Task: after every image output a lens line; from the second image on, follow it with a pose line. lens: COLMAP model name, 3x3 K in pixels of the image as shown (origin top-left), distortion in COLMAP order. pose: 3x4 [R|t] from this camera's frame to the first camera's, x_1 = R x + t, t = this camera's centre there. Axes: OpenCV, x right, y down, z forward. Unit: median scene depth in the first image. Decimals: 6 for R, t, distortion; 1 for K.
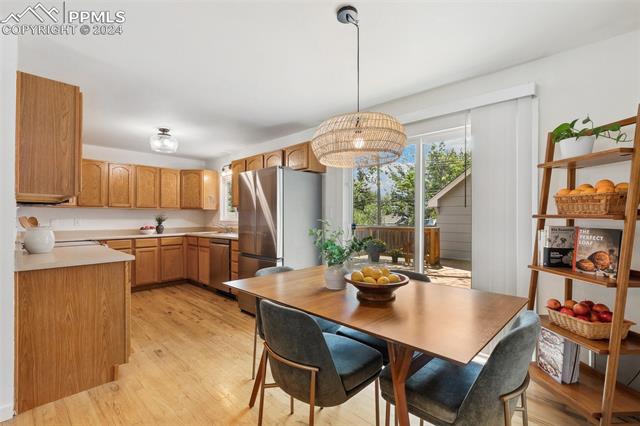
lens RADIAL K [[298.4, 0, 322.7], [0, 298.4, 218.2], [0, 0, 1]] dist [0.001900, -0.000162]
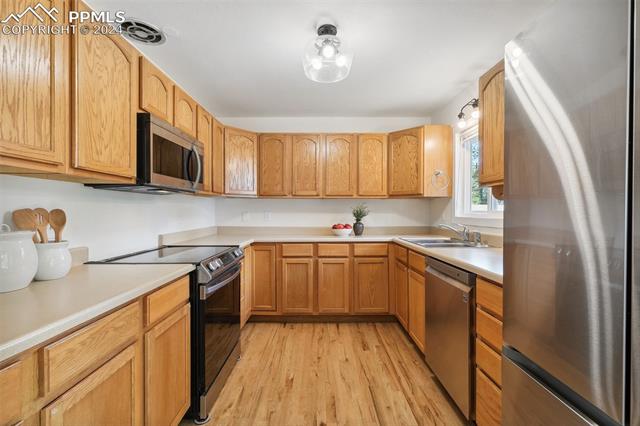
lens RADIAL K [[291.1, 0, 316.7], [0, 291.1, 214.3], [0, 0, 1]] dist [0.007482, -0.000770]
pose [[0.689827, 0.010243, -0.723901, -0.150736], [-0.002840, 0.999930, 0.011443, -0.001920], [0.723968, -0.005838, 0.689809, 0.504423]]
